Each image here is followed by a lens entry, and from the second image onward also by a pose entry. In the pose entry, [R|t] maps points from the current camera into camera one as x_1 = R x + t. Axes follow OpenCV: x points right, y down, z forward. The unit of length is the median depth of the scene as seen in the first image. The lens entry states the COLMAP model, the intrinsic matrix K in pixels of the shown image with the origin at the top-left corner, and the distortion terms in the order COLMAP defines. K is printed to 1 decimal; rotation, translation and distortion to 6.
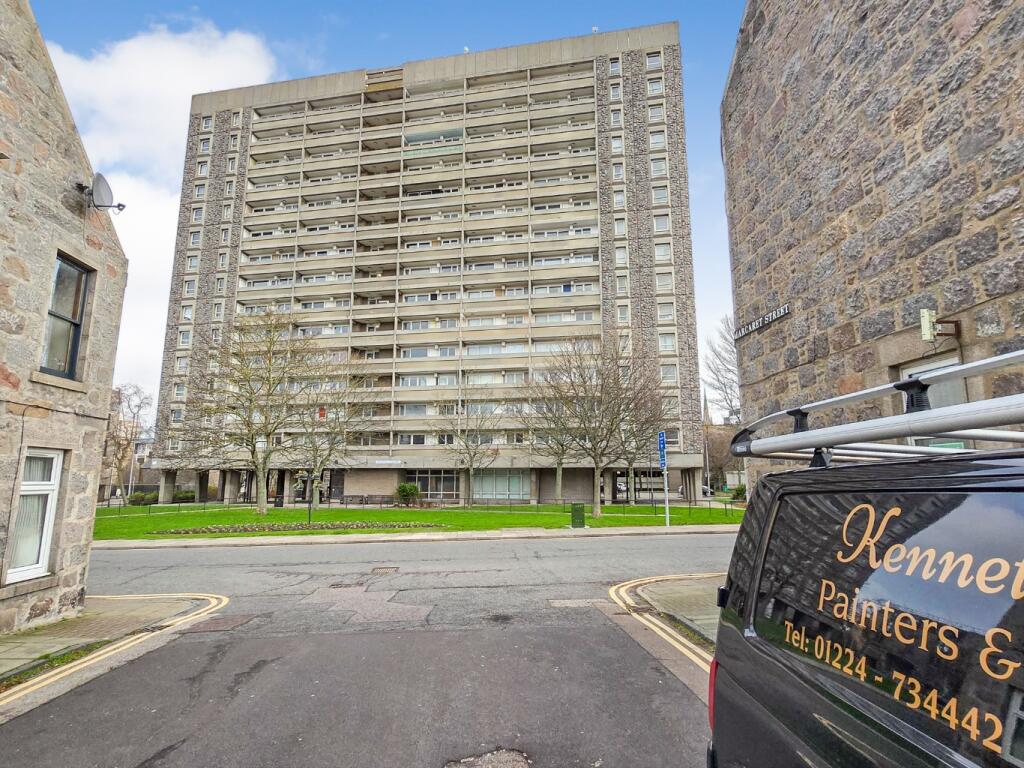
lens RADIAL K [[575.2, 0, 513.2], [0, 575.2, 390.4], [0, 0, 1]] dist [-0.002781, -0.002883]
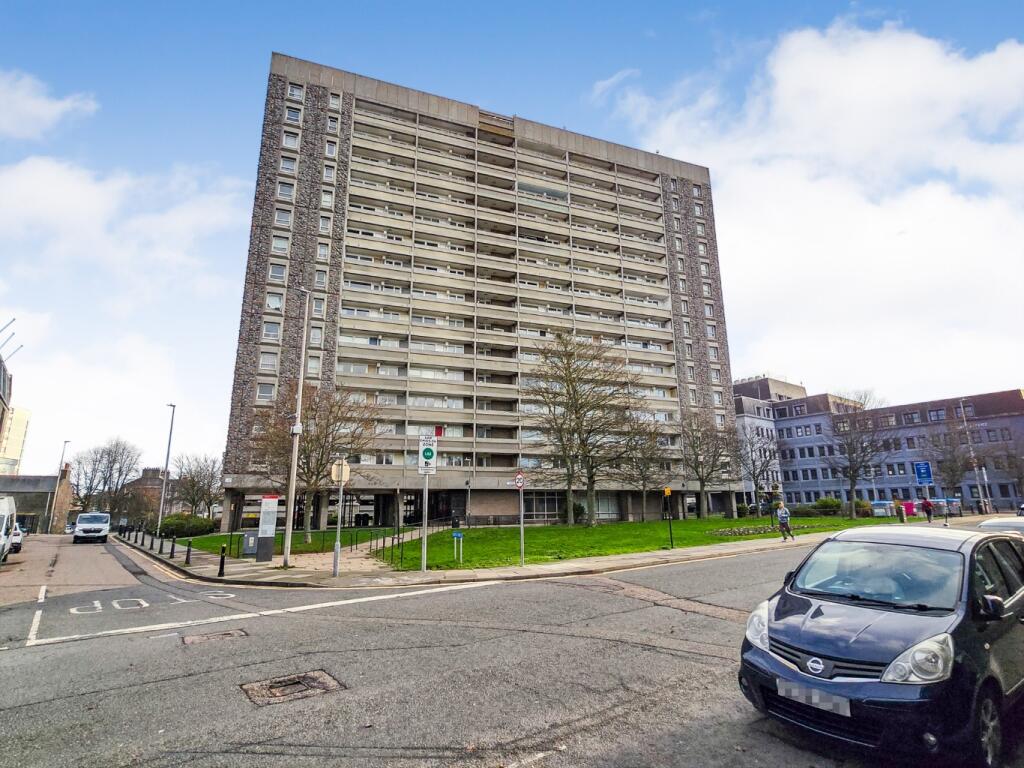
lens RADIAL K [[541.8, 0, 511.8], [0, 541.8, 376.6], [0, 0, 1]] dist [0.005028, -0.000304]
pose [[0.843873, 0.120306, 0.522882, -0.709288], [-0.083806, 0.992131, -0.093017, 0.021654], [-0.529958, 0.034674, 0.847315, 0.148253]]
